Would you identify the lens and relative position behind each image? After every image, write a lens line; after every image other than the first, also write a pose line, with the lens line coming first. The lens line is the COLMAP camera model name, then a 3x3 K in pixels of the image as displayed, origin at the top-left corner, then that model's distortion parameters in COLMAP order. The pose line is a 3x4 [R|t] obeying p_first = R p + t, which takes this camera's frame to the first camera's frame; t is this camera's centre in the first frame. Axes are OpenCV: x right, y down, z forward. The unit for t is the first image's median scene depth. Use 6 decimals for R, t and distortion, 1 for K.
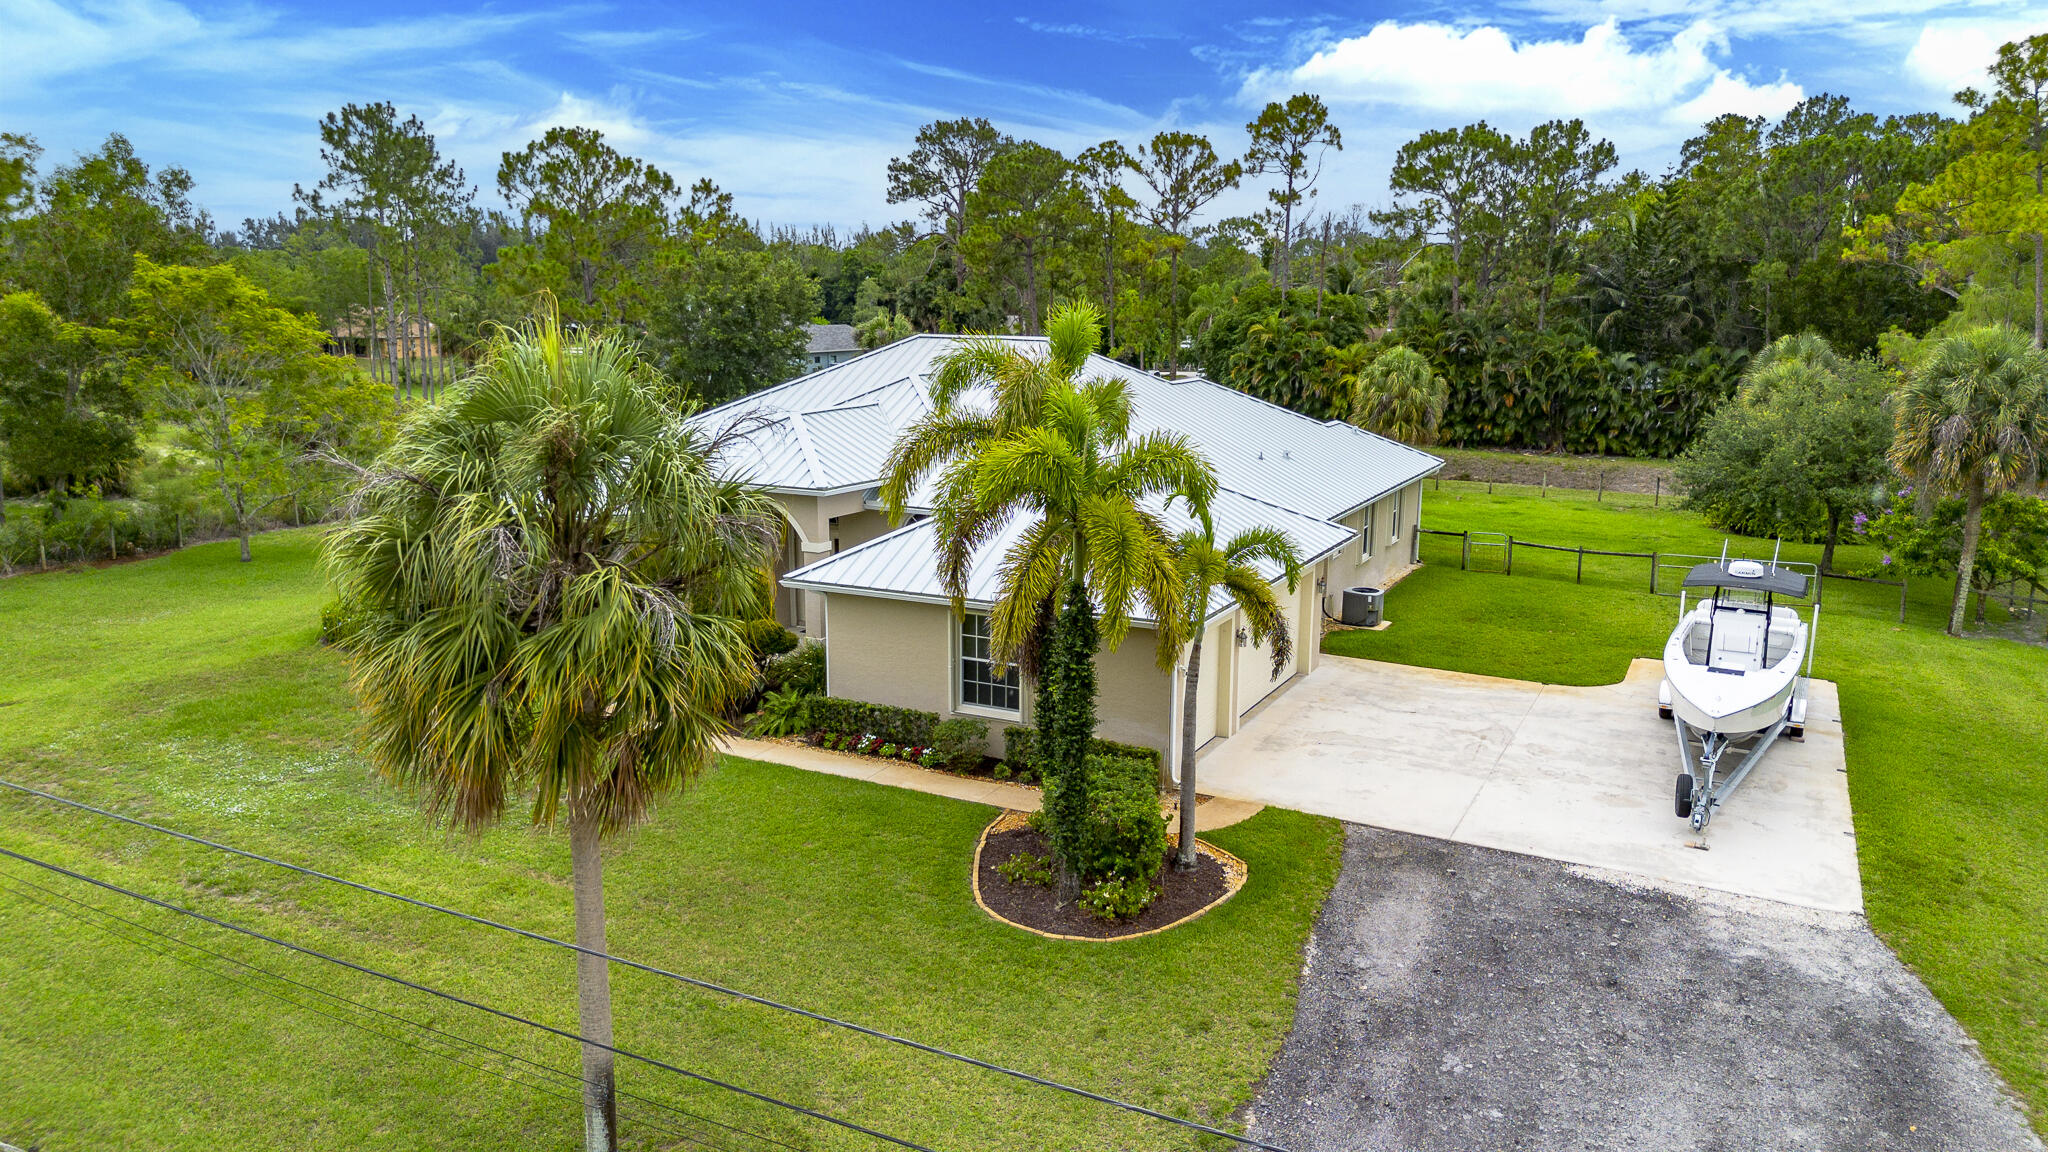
lens RADIAL K [[1462.8, 0, 1021.3], [0, 1462.8, 567.8], [0, 0, 1]] dist [0.068987, -0.067411]
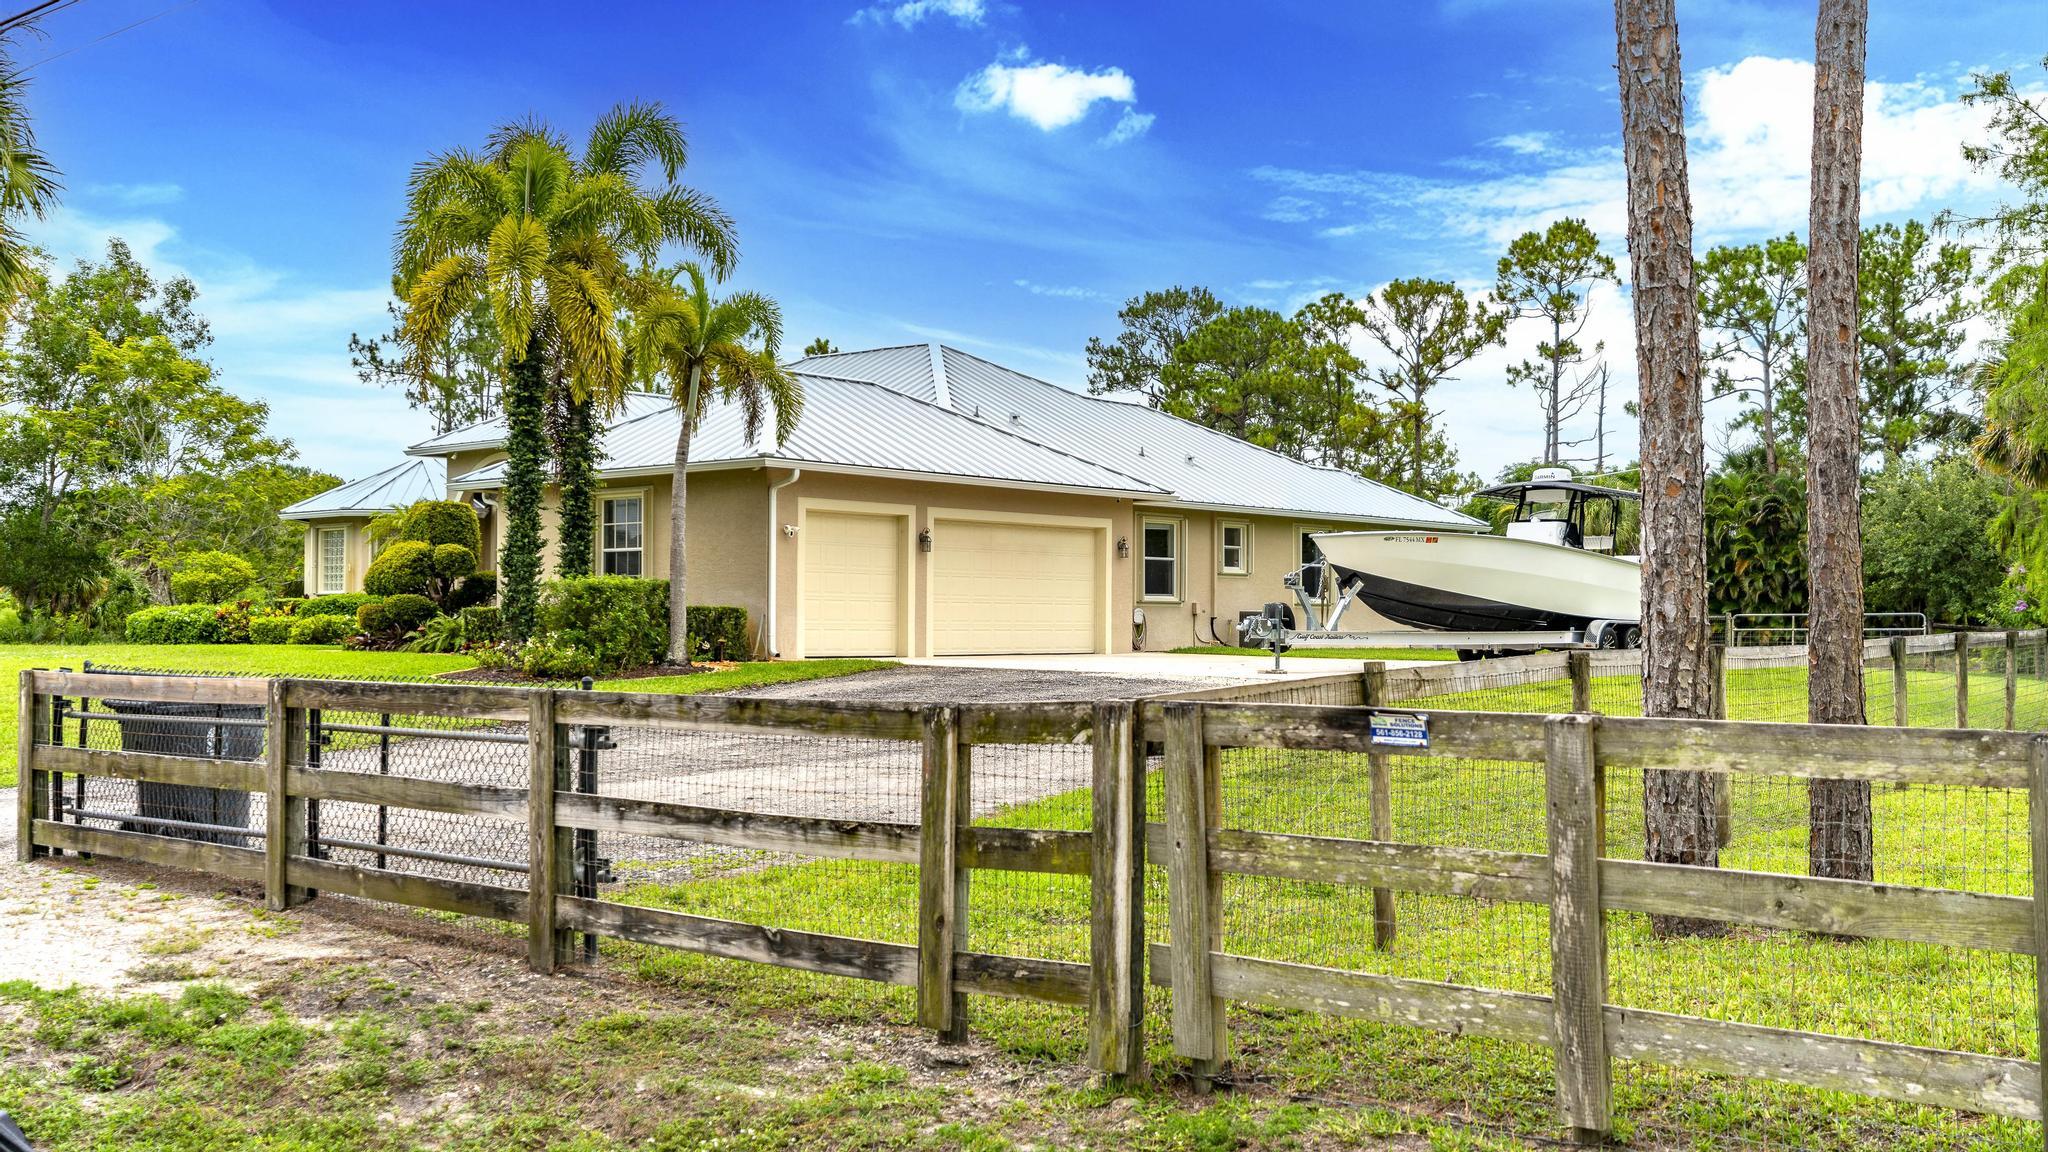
lens RADIAL K [[1982.2, 0, 1002.8], [0, 1982.2, 566.6], [0, 0, 1]] dist [0.027701, 0.000000]
pose [[0.971824, -0.008836, -0.235542, 0.201817], [-0.042353, 0.976487, -0.211377, 0.132059], [0.231872, 0.215397, 0.948599, -0.048036]]
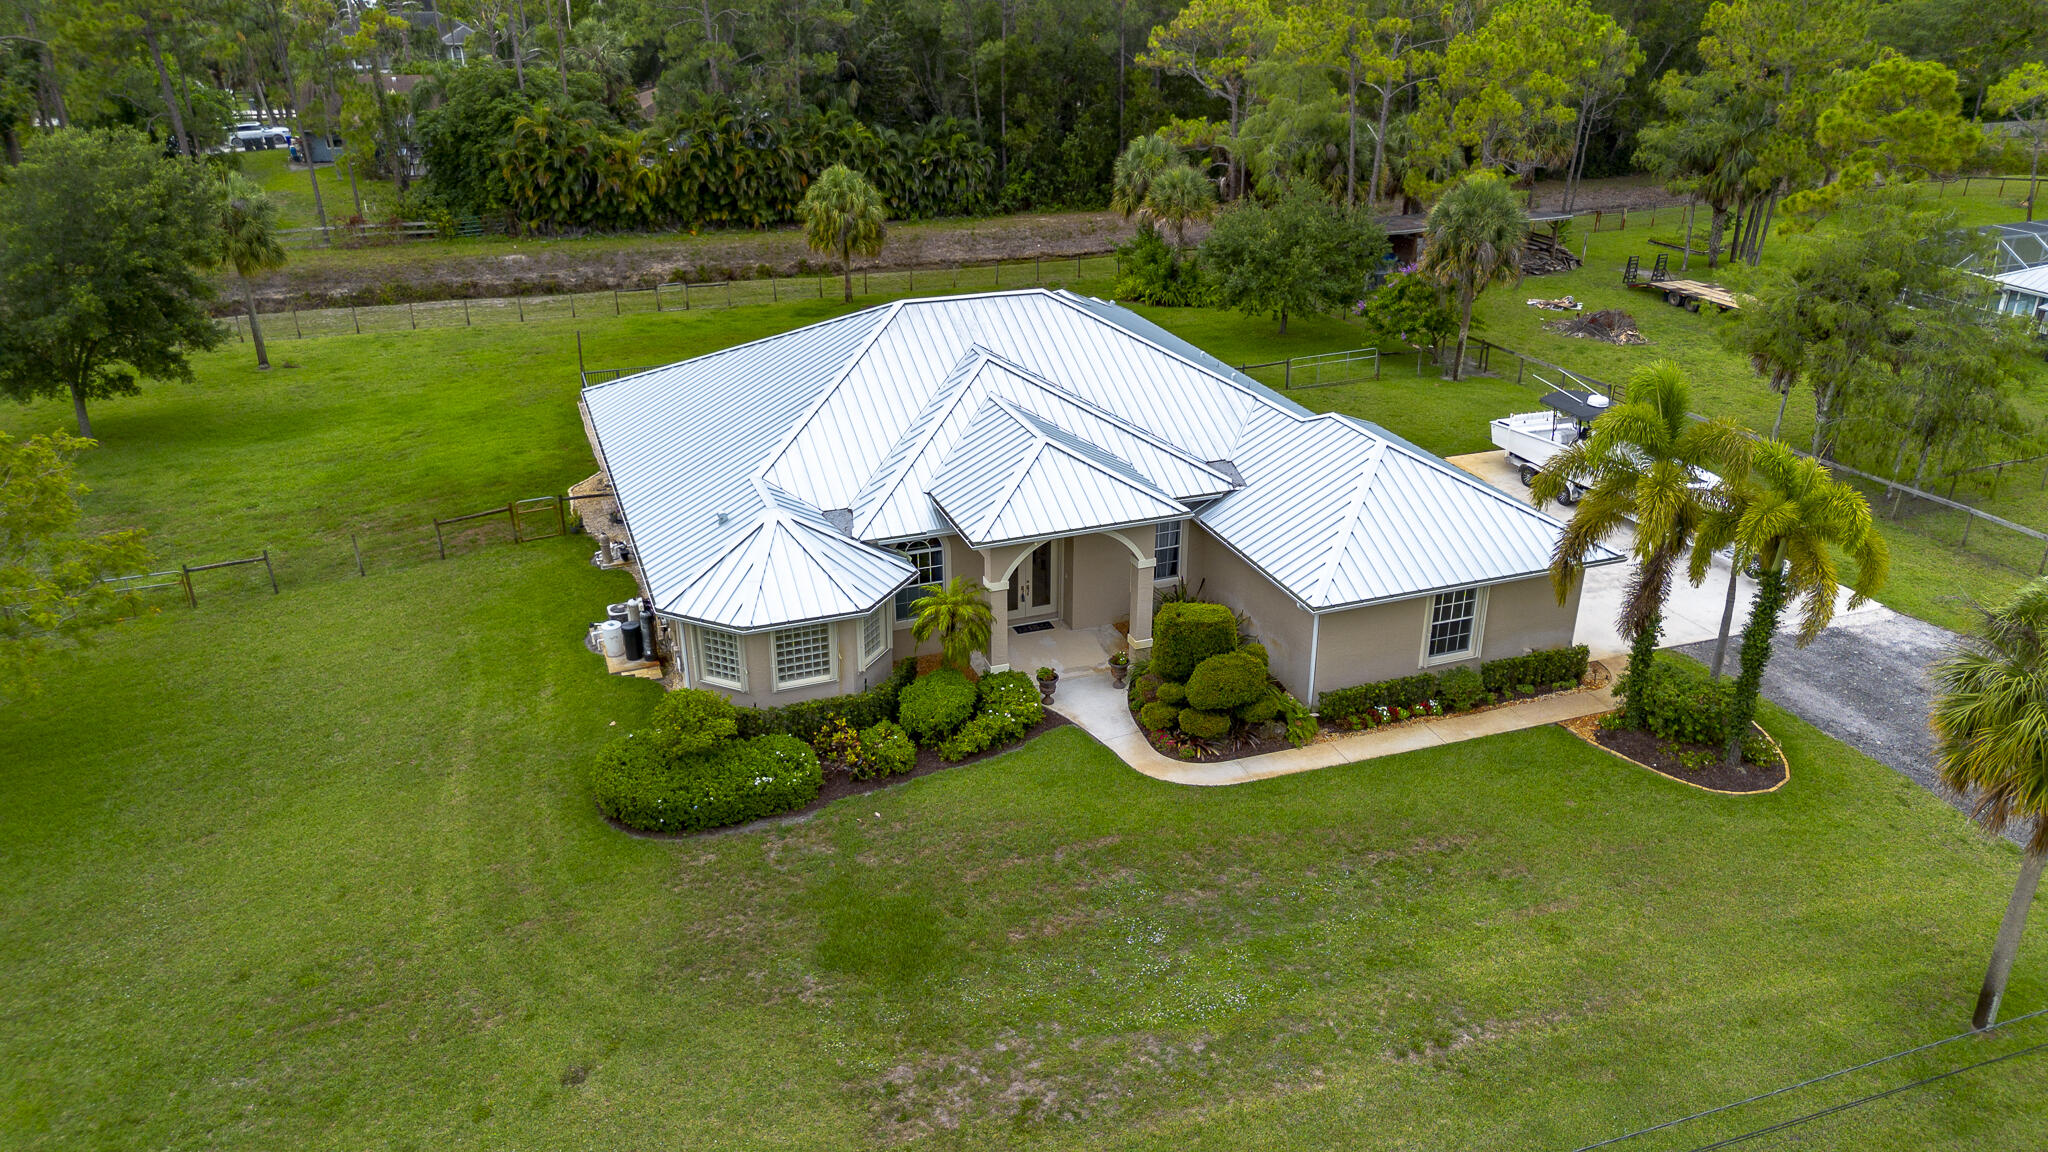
lens RADIAL K [[1462.8, 0, 1037.5], [0, 1462.8, 567.5], [0, 0, 1]] dist [0.068987, -0.067411]
pose [[0.670167, -0.304642, 0.676808, -0.454761], [0.141127, 0.947549, 0.286764, -0.162460], [-0.728670, -0.096664, 0.678009, 0.159339]]
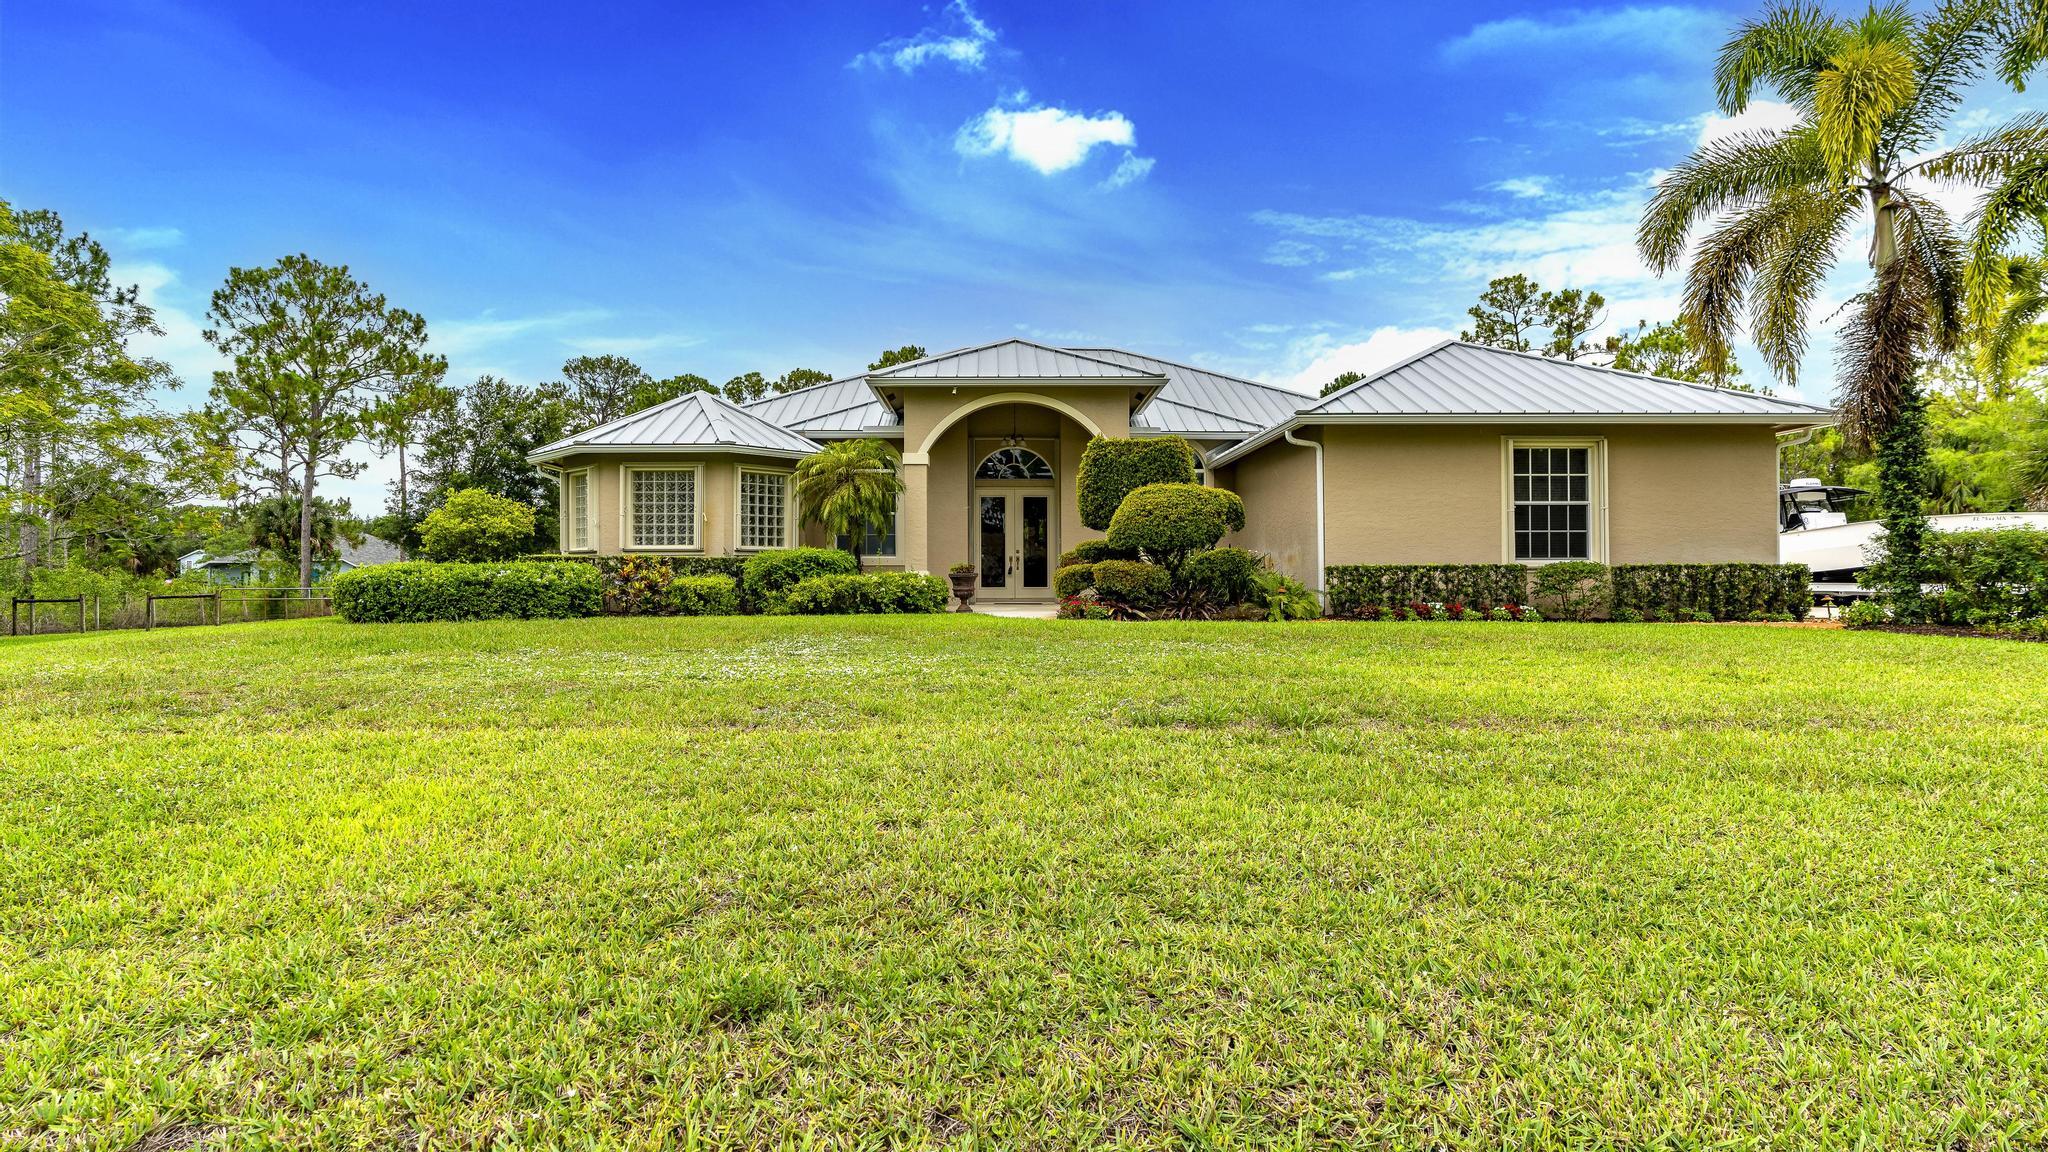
lens RADIAL K [[1016.9, 0, 1025.1], [0, 1016.9, 570.7], [0, 0, 1]] dist [-0.012411, 0.007495]
pose [[0.875025, -0.002519, 0.484071, -0.231700], [0.098257, 0.980094, -0.172513, 0.070564], [-0.474001, 0.198517, 0.857854, 0.262030]]
